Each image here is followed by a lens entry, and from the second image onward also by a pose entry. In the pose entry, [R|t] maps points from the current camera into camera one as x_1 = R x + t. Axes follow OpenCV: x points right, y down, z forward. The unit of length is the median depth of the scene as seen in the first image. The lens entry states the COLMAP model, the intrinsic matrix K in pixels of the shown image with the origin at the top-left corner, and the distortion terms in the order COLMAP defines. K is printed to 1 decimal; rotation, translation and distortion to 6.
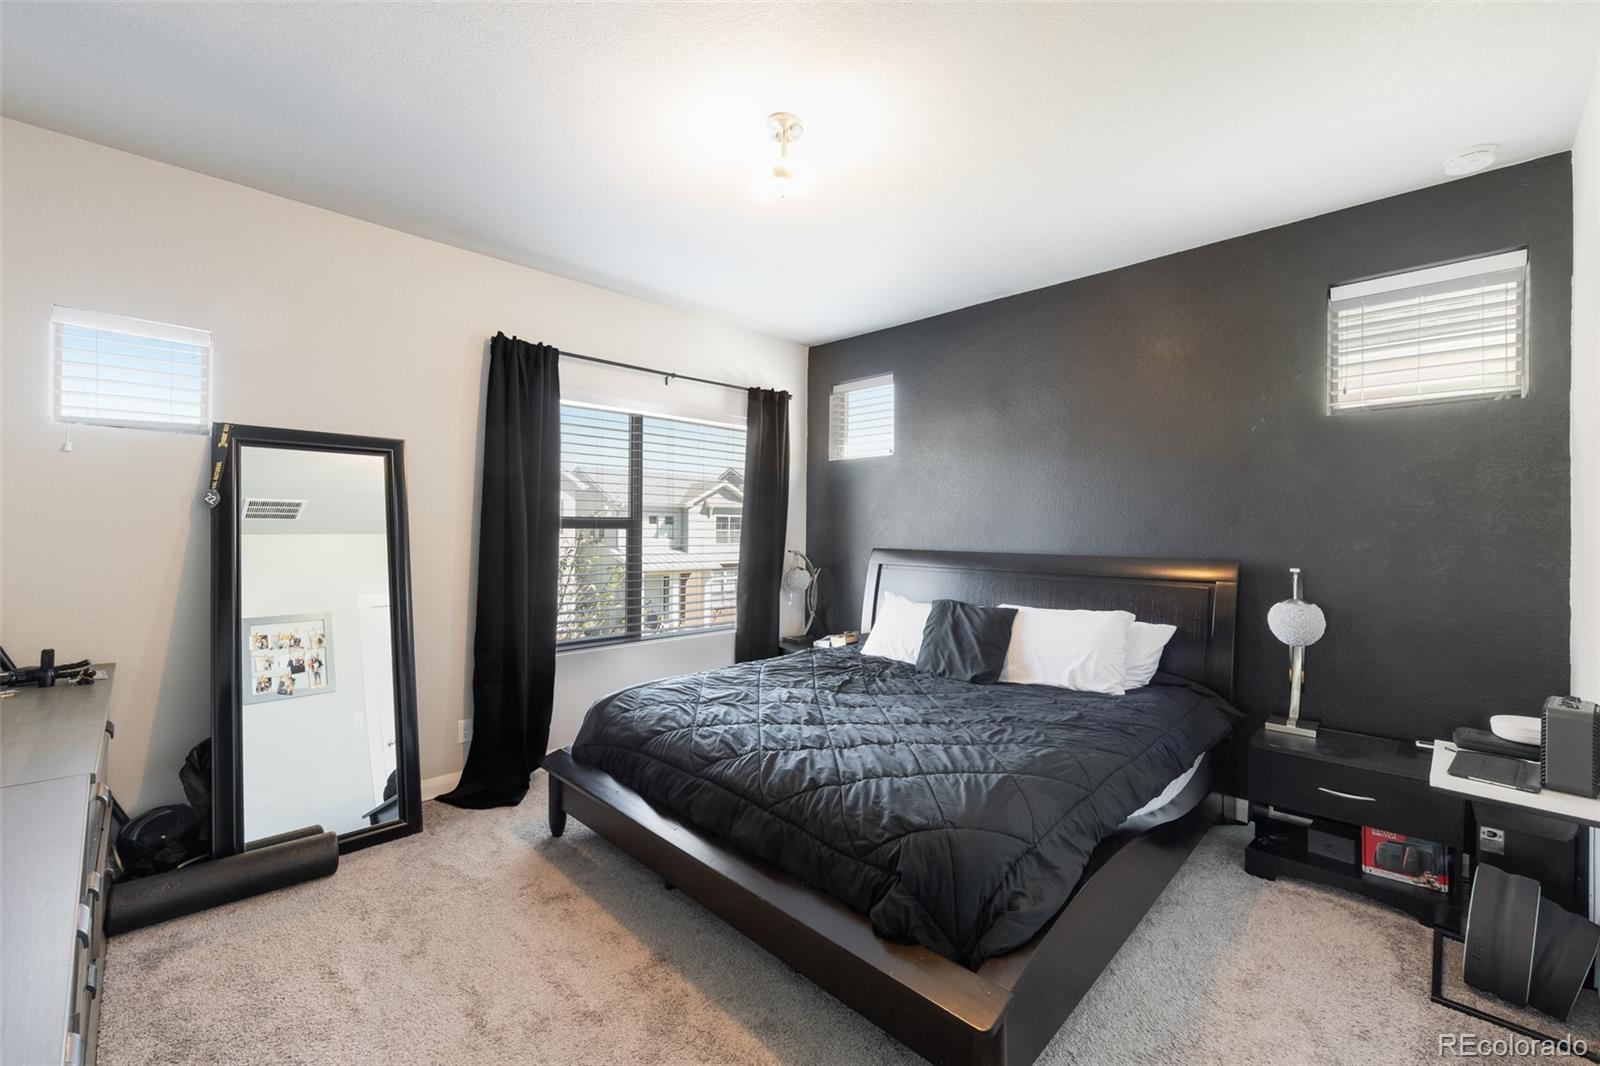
lens RADIAL K [[654.7, 0, 803.7], [0, 654.7, 529.0], [0, 0, 1]] dist [0.001068, 0.000287]
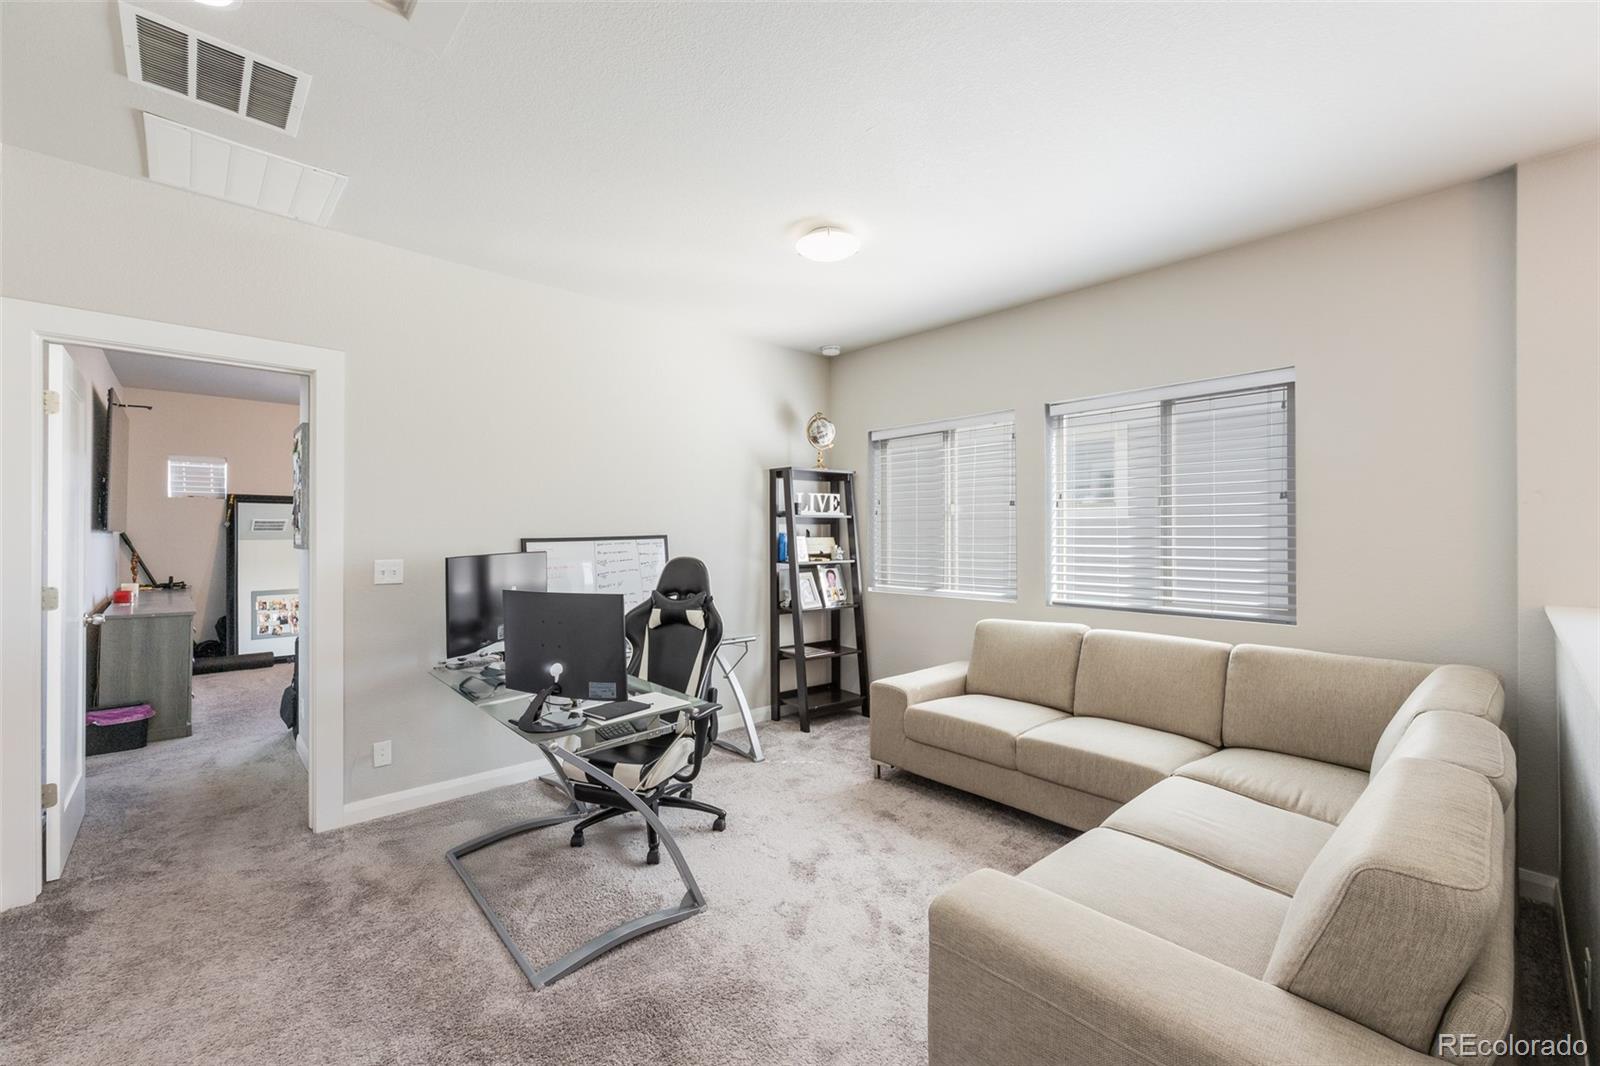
lens RADIAL K [[654.7, 0, 803.7], [0, 654.7, 529.0], [0, 0, 1]] dist [0.001068, 0.000287]
pose [[0.999339, -0.018007, -0.031566, 1.375741], [0.017616, 0.999765, -0.012618, 0.042709], [0.031786, 0.012054, 0.999422, -1.429163]]
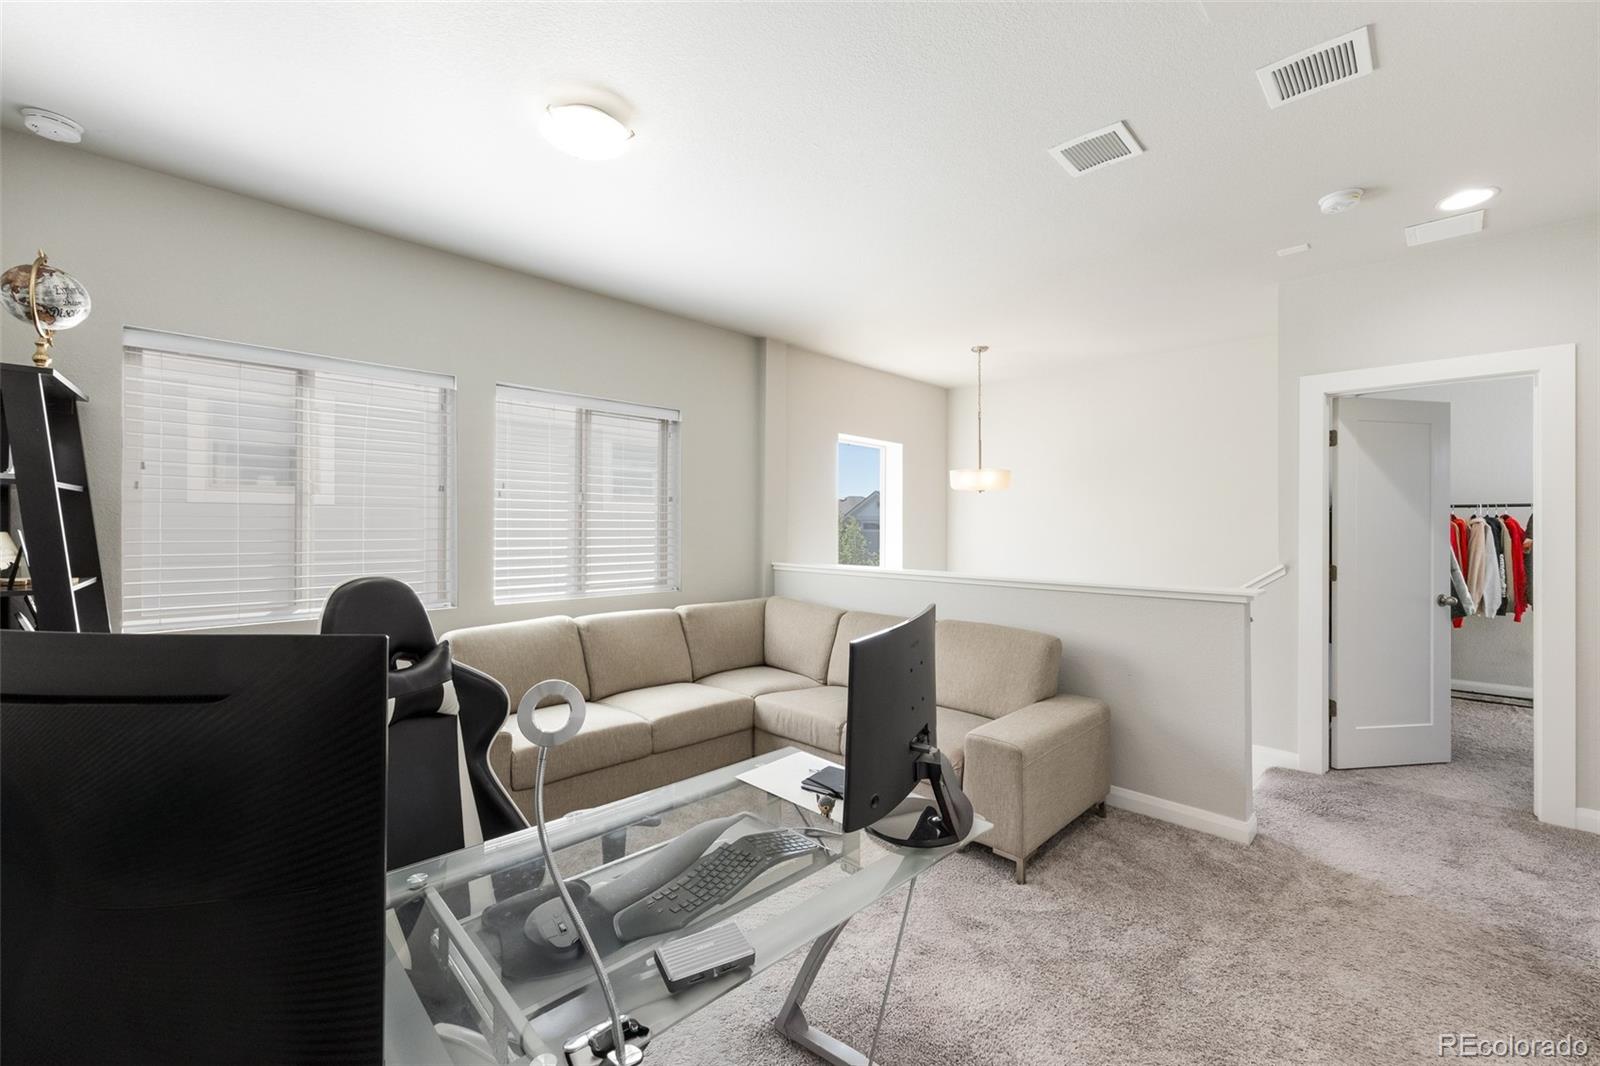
lens RADIAL K [[654.7, 0, 803.7], [0, 654.7, 529.0], [0, 0, 1]] dist [0.001068, 0.000287]
pose [[-0.008054, -0.020740, 0.999752, -4.018255], [0.000804, 0.999784, 0.020747, -0.085615], [-0.999967, 0.000971, -0.008036, 4.185743]]
